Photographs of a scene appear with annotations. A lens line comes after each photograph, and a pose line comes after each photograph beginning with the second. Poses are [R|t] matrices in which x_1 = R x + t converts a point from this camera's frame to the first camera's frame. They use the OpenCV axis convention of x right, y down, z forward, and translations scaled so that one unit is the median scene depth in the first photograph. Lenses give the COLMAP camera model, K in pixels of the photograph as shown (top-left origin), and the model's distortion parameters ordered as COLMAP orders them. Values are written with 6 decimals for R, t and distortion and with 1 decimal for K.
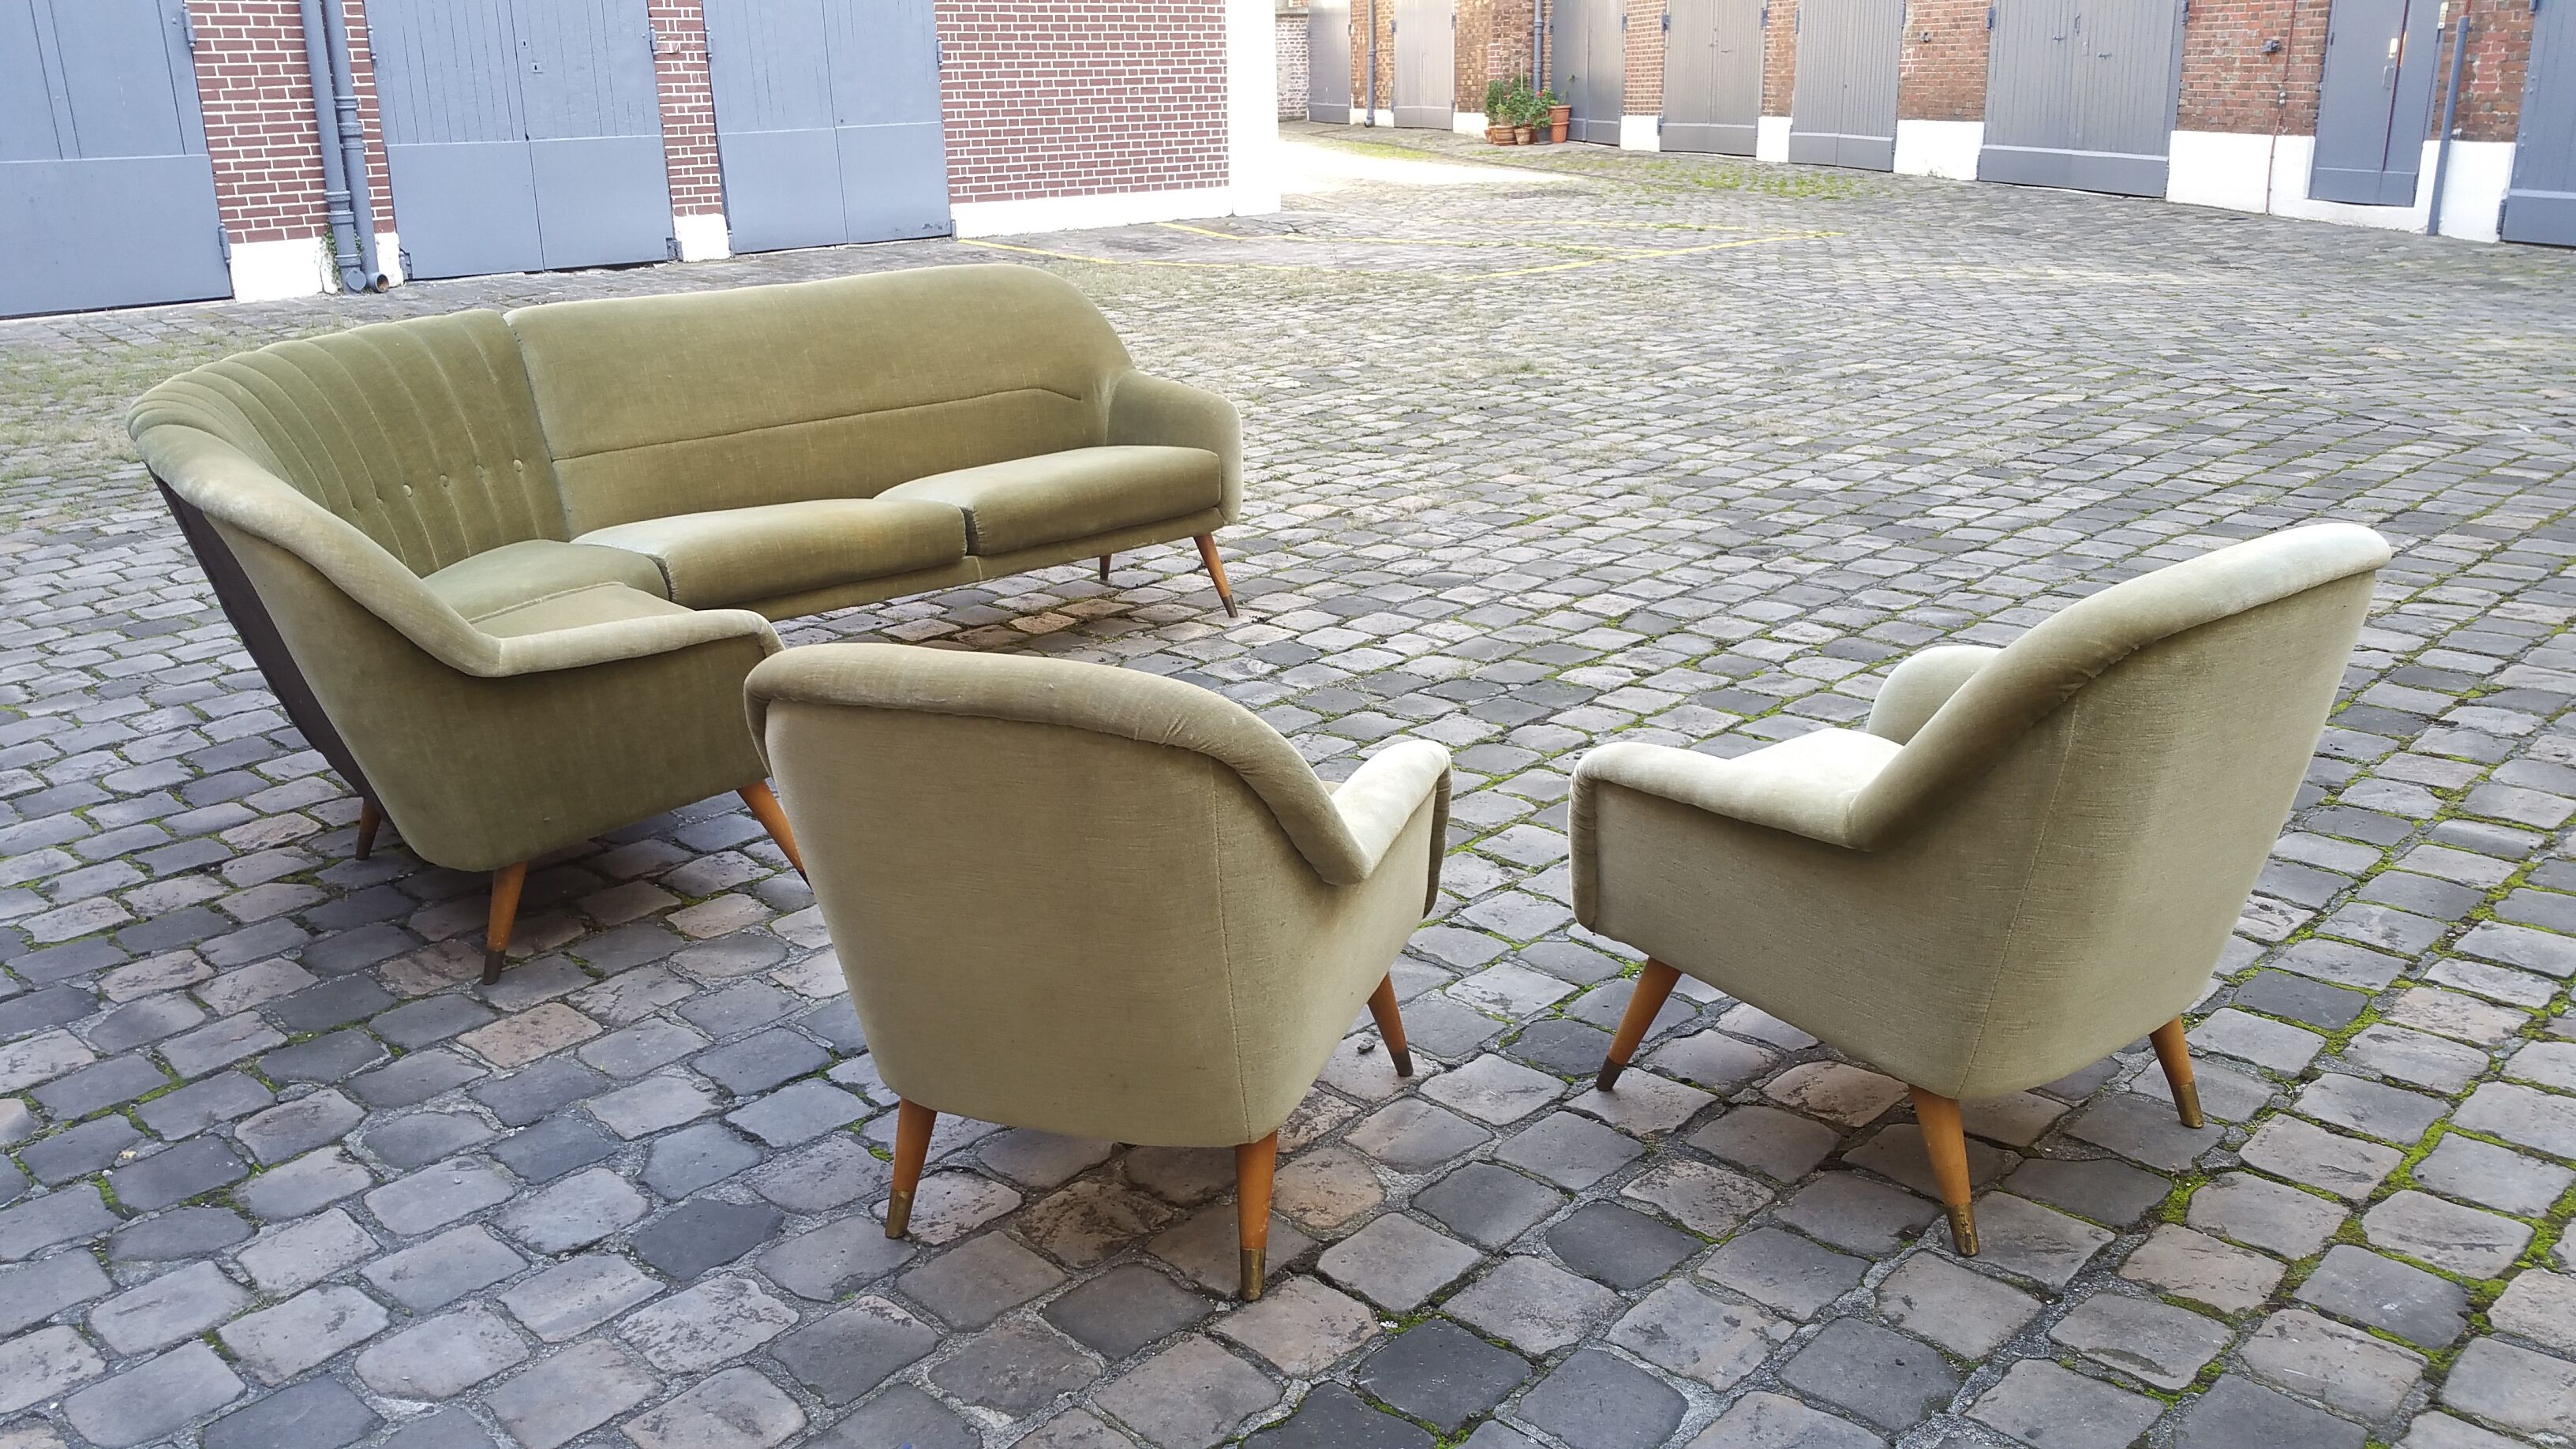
lens RADIAL K [[2030.1, 0, 1268.7], [0, 2030.1, 723.7], [0, 0, 1]] dist [0.161223, -0.344373]
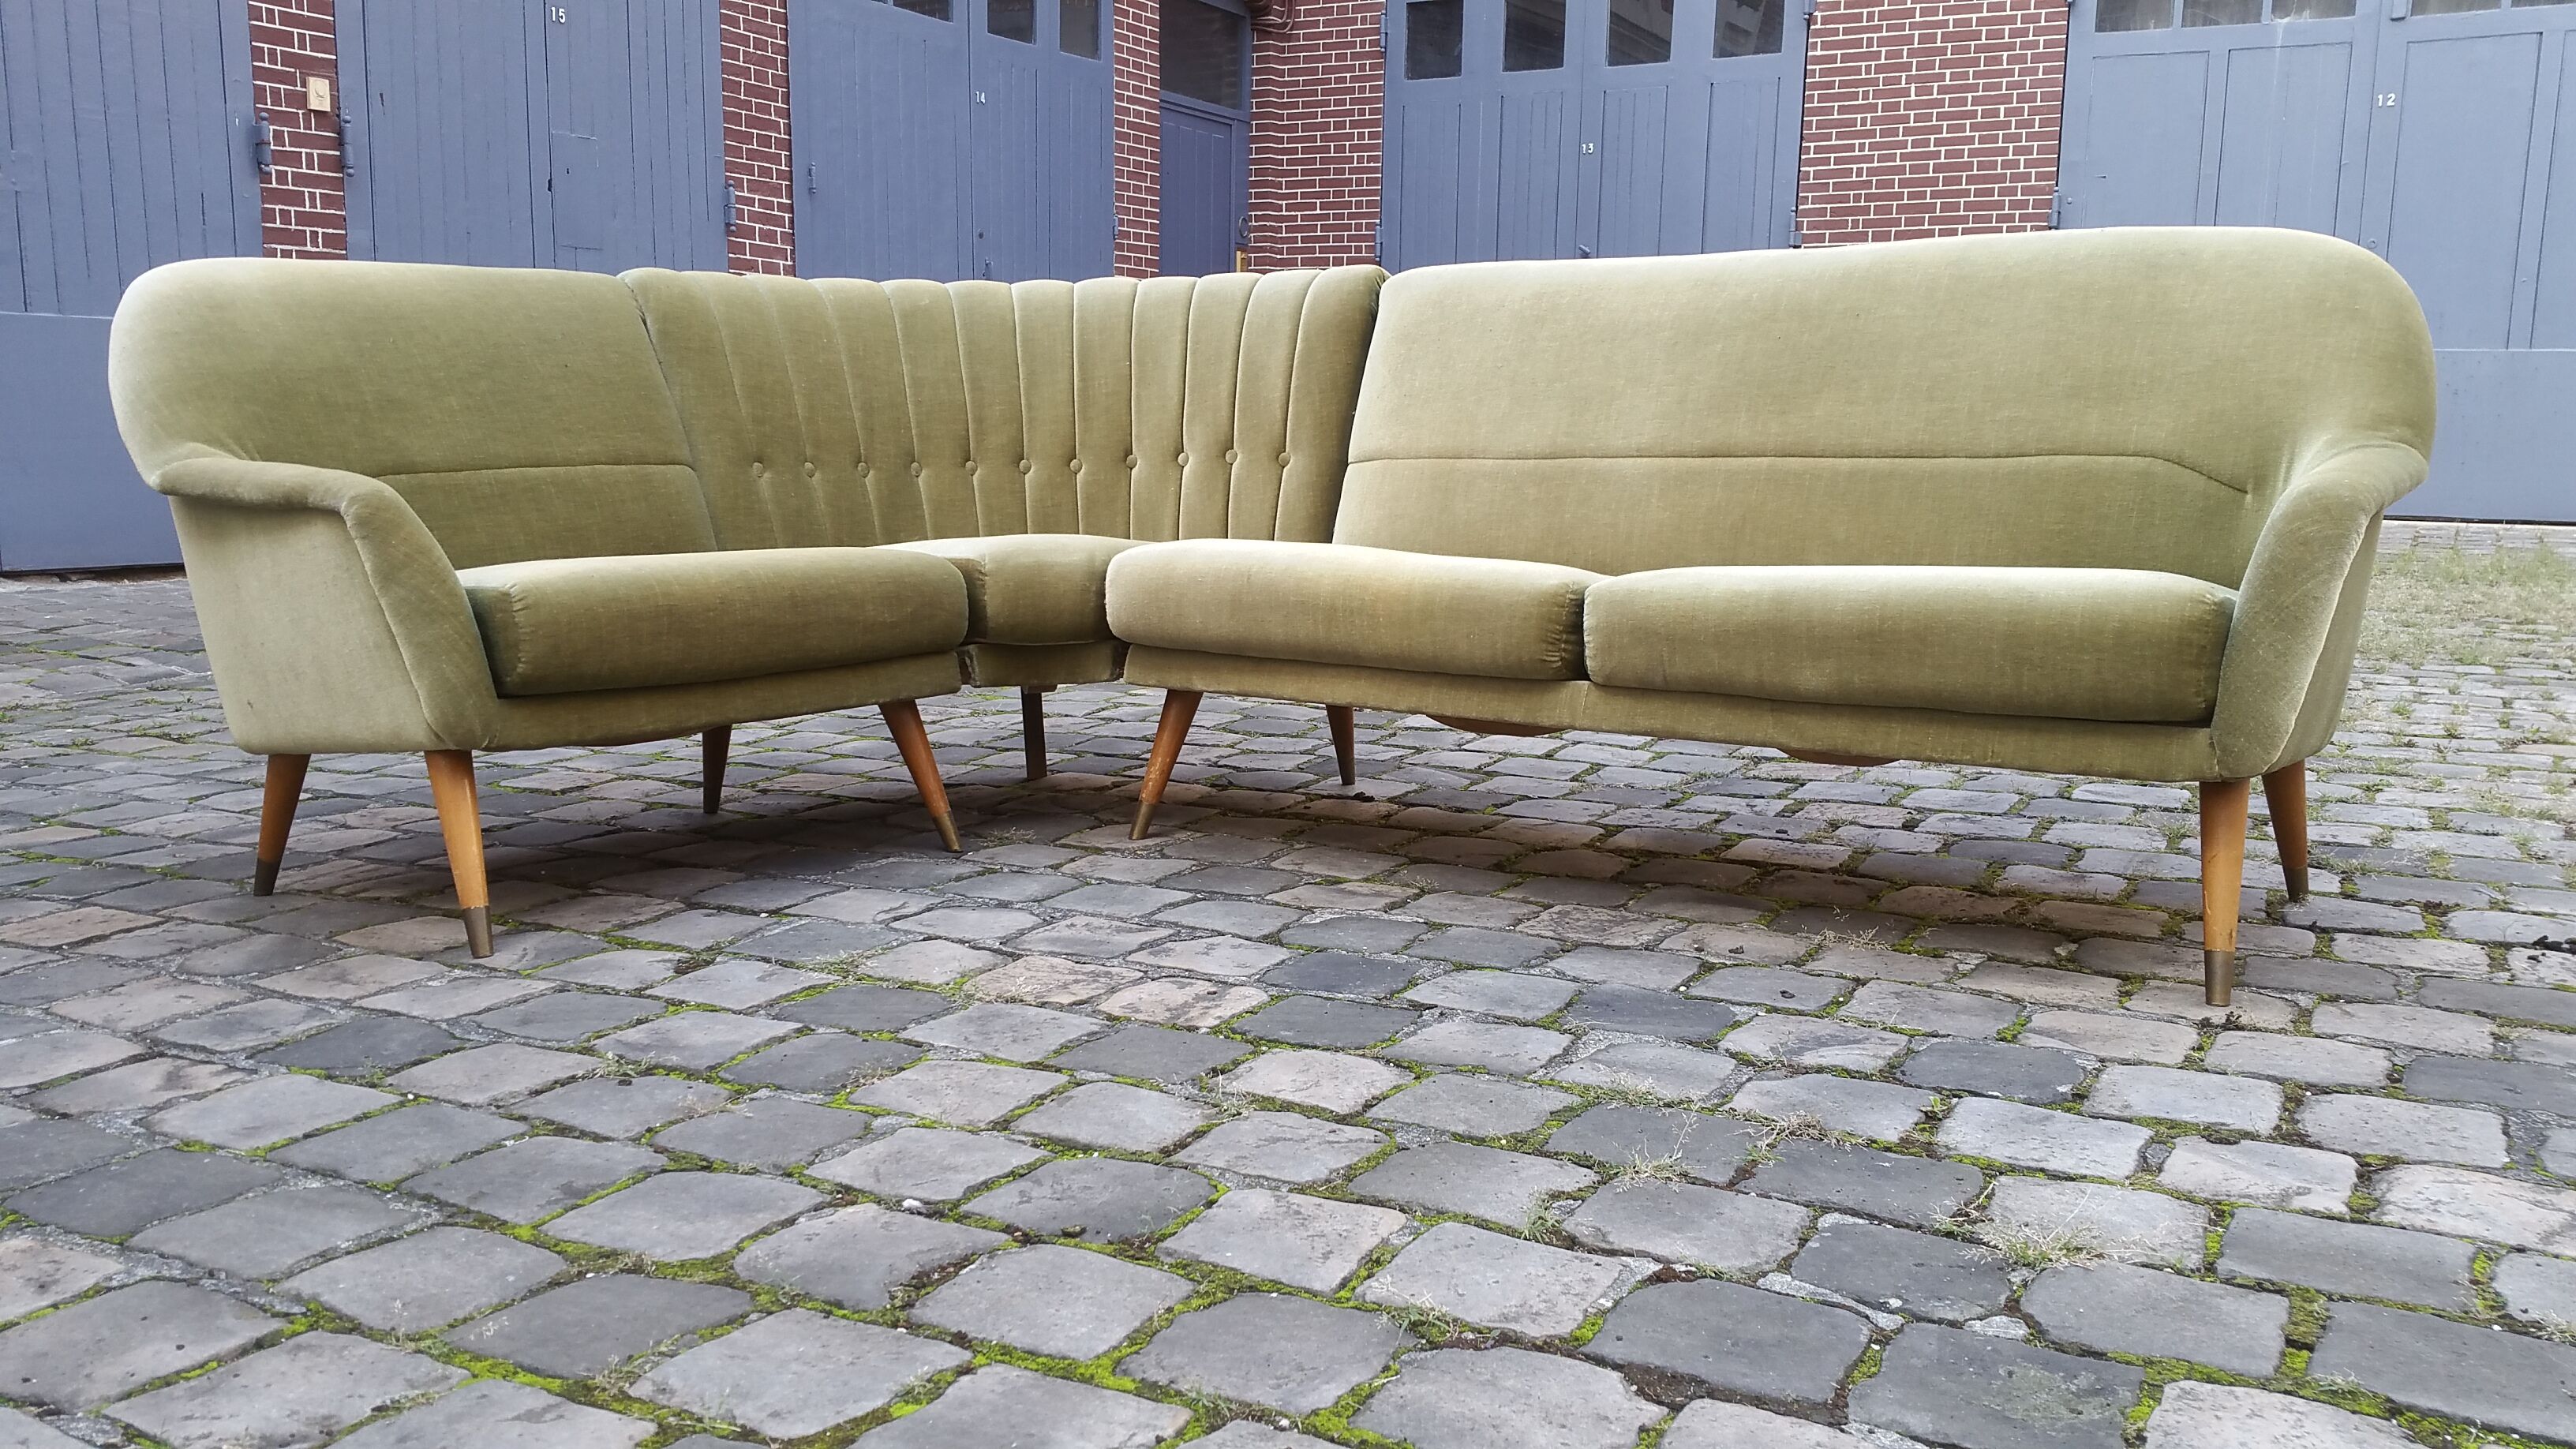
lens RADIAL K [[2089.3, 0, 1285.0], [0, 2089.3, 754.2], [0, 0, 1]] dist [0.111516, -0.232461]
pose [[0.277996, 0.184027, -0.942790, 0.255010], [-0.311081, 0.945833, 0.092894, -0.064780], [0.908816, 0.267460, 0.320185, 0.543914]]
